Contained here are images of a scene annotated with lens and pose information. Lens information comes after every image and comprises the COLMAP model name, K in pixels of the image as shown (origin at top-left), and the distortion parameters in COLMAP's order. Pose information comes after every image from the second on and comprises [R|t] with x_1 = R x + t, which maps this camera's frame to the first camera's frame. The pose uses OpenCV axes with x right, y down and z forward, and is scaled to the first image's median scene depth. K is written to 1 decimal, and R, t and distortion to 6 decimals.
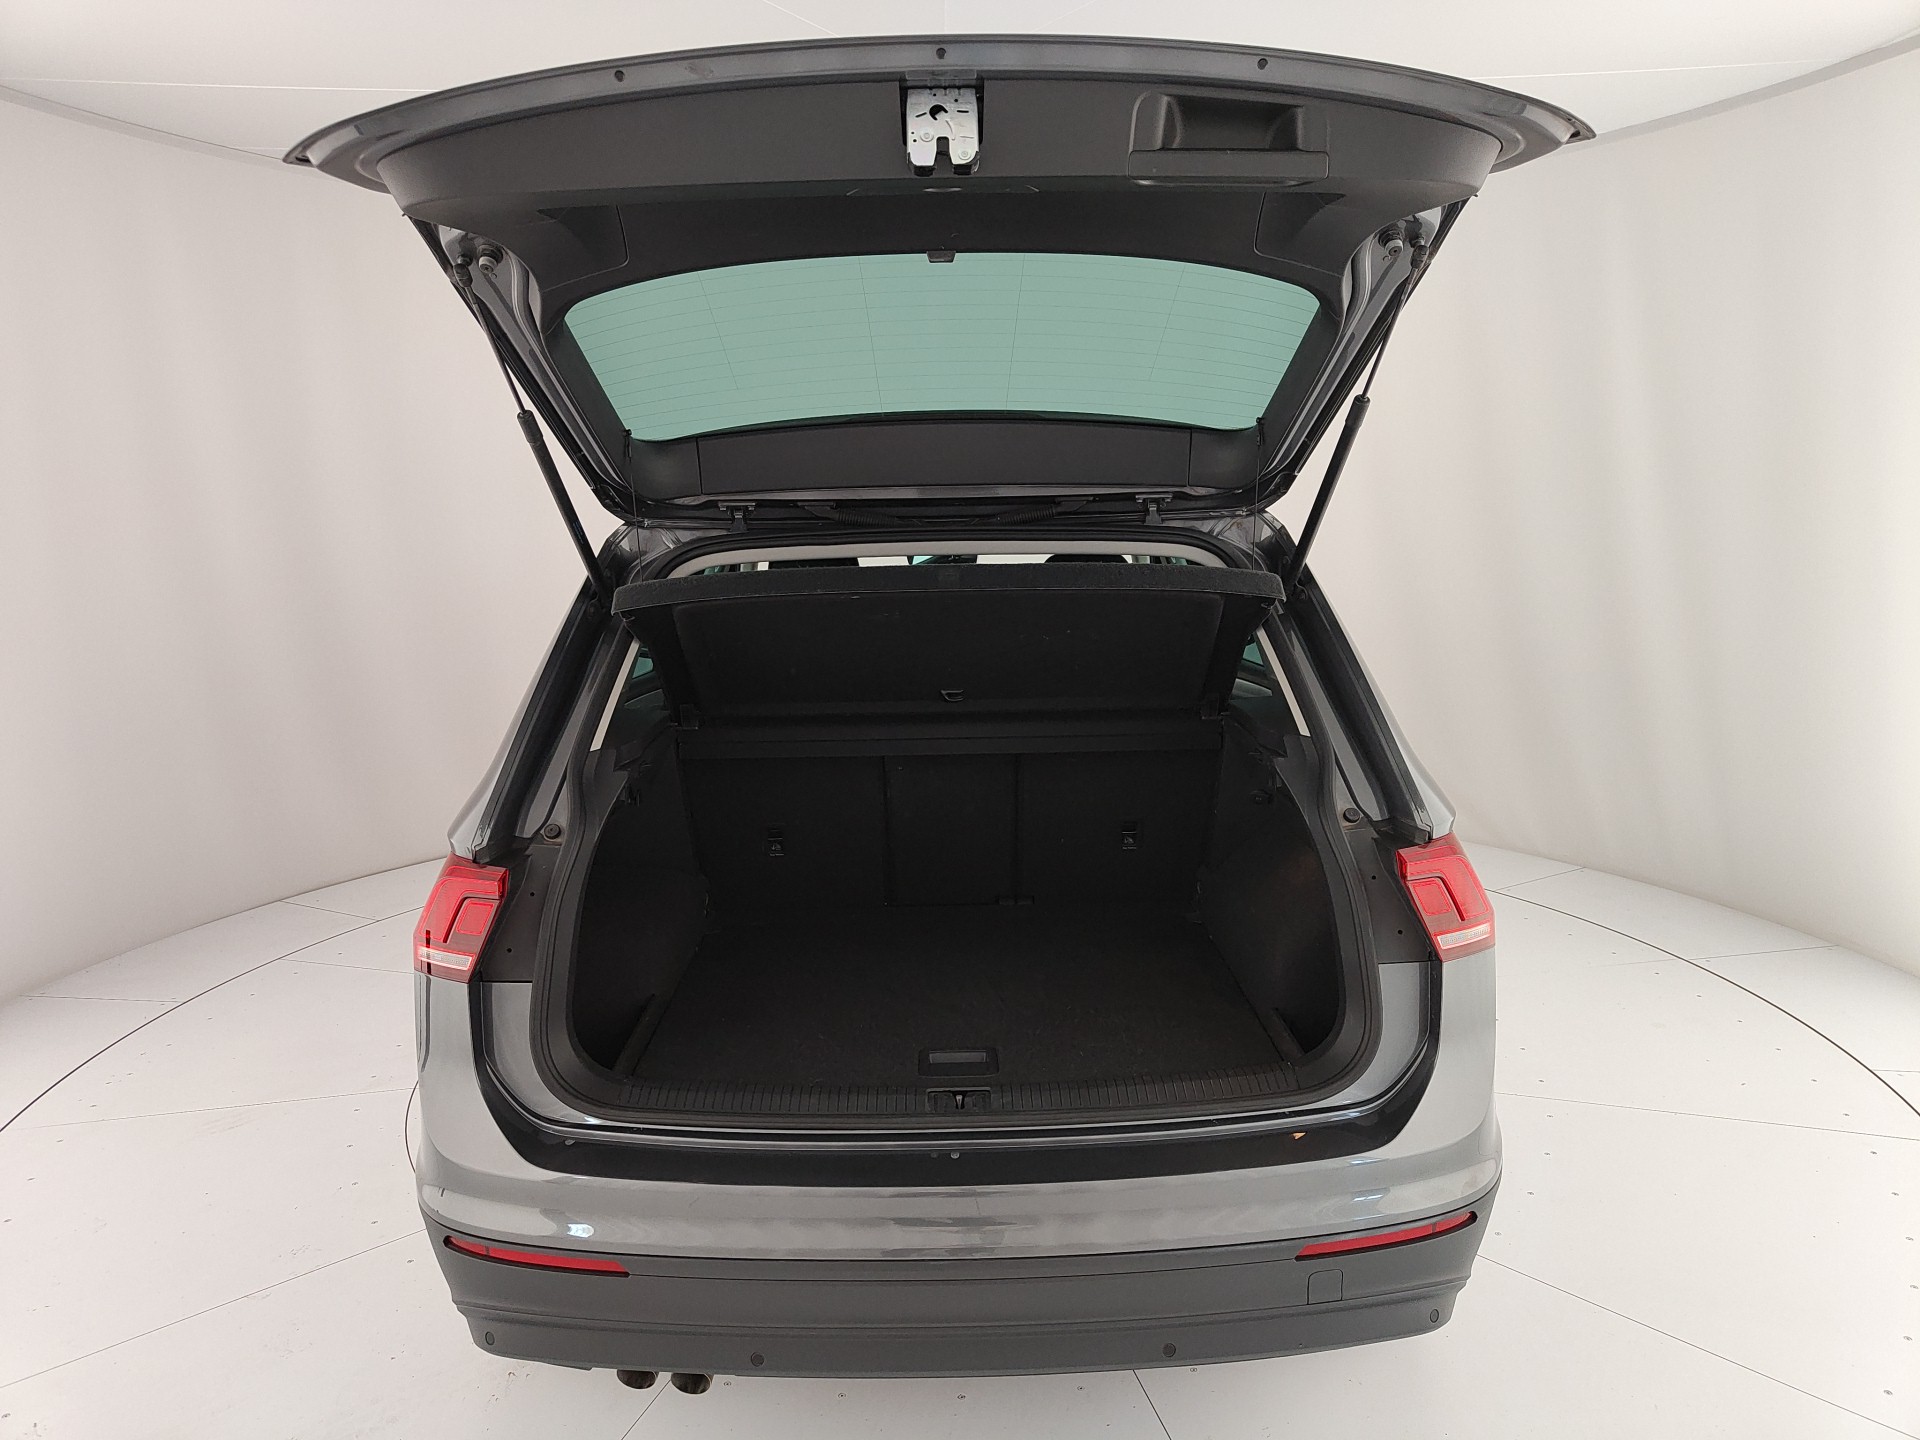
lens RADIAL K [[1350.8, 0, 960.6], [0, 1350.8, 716.8], [0, 0, 1]] dist [0.005734, -0.005663]
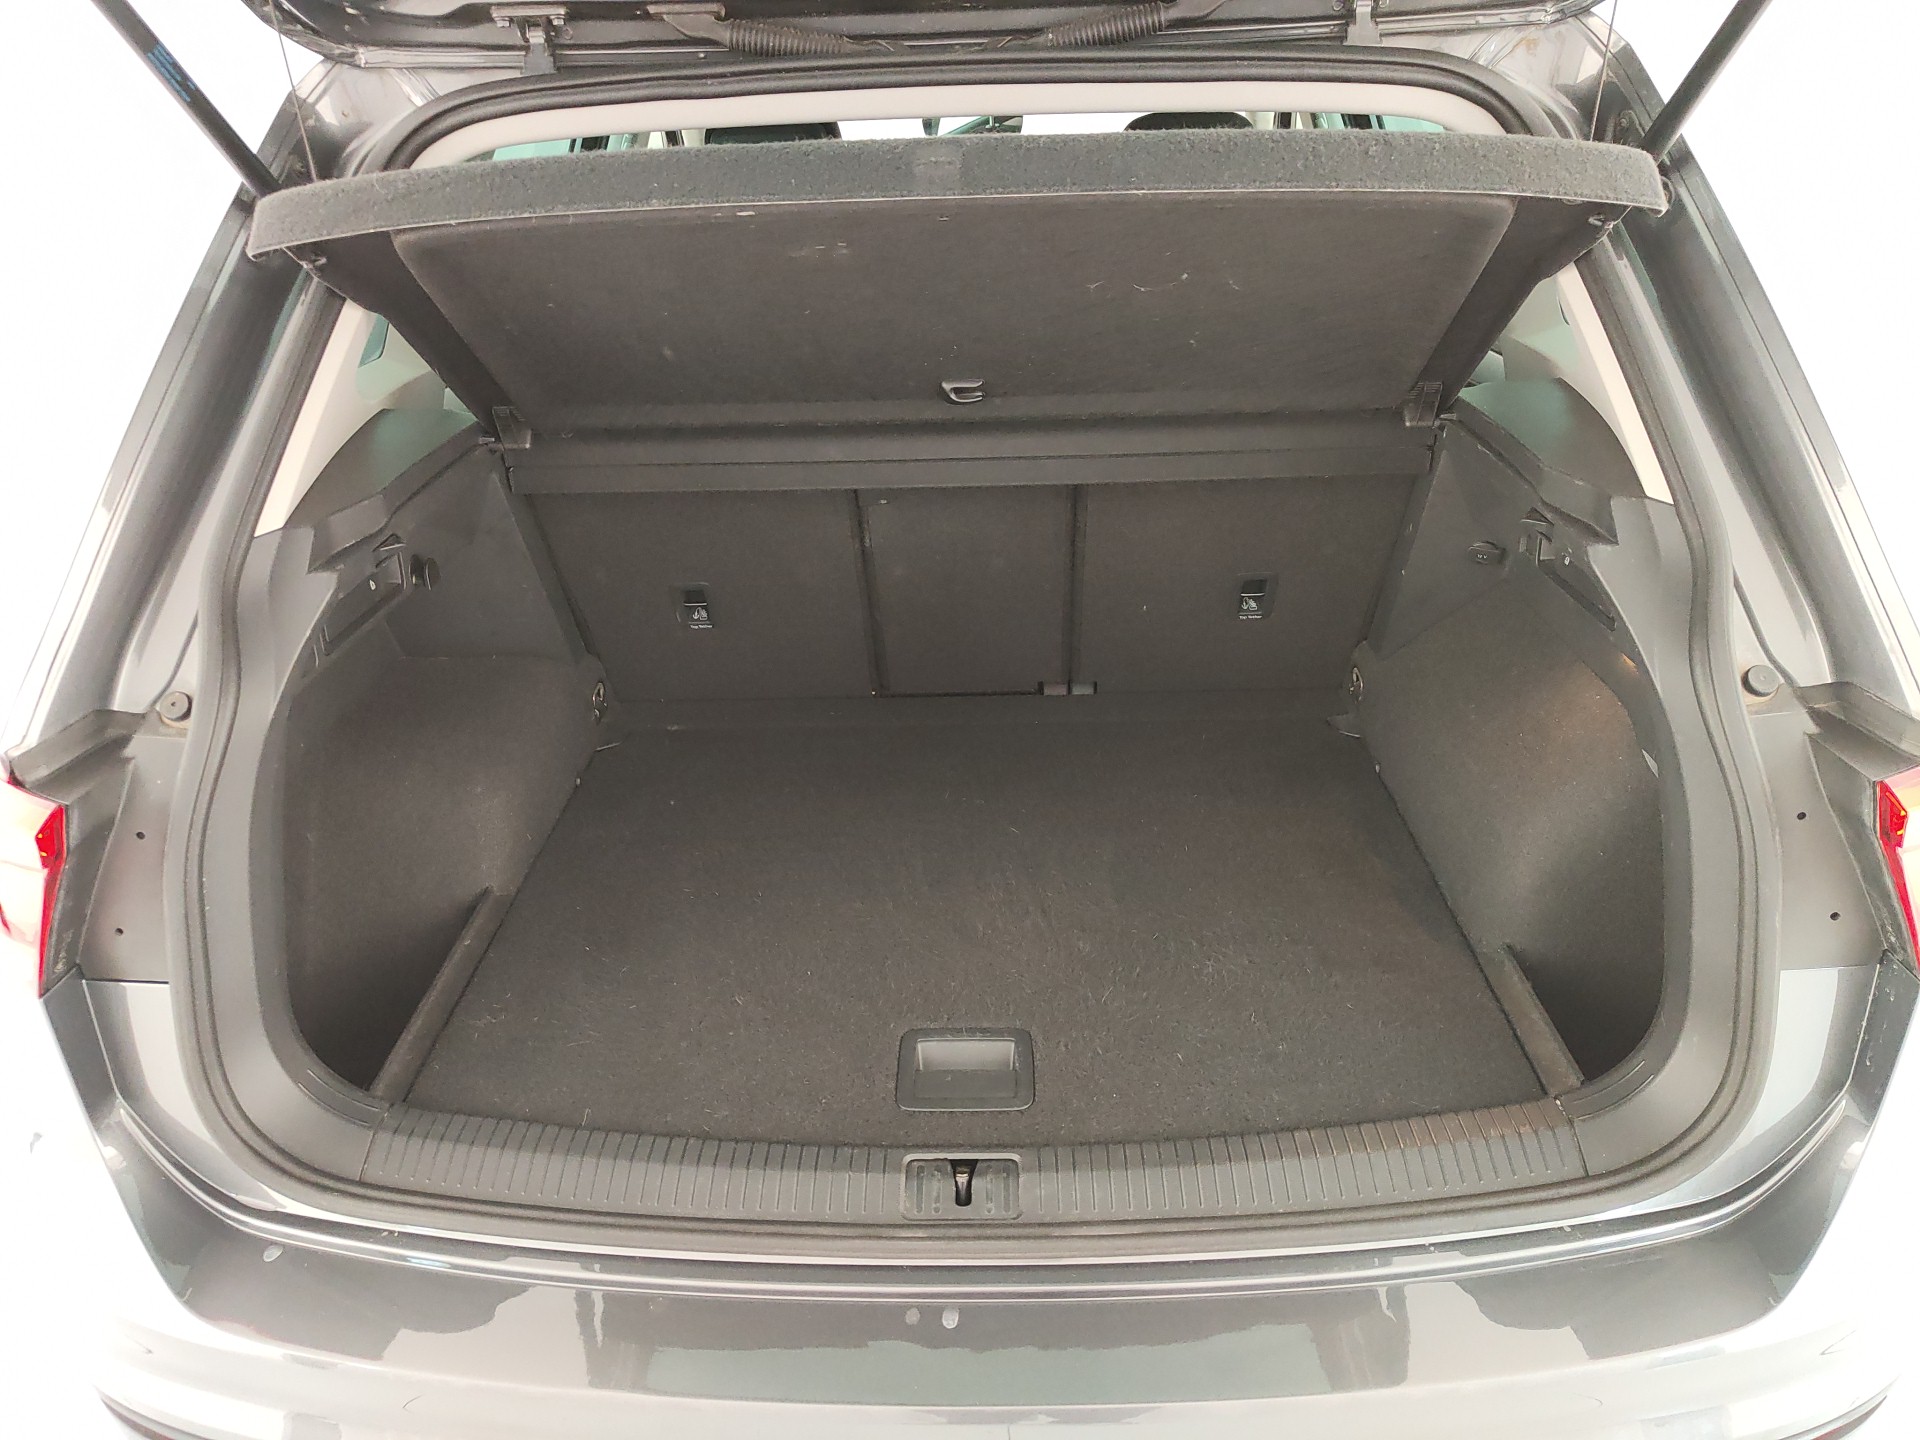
lens RADIAL K [[1350.8, 0, 950.7], [0, 1350.8, 727.0], [0, 0, 1]] dist [0.005734, -0.005663]
pose [[0.999036, 0.006001, -0.043490, 0.014536], [0.007161, 0.955070, 0.296292, -0.051169], [0.043314, -0.296318, 0.954107, 0.446138]]
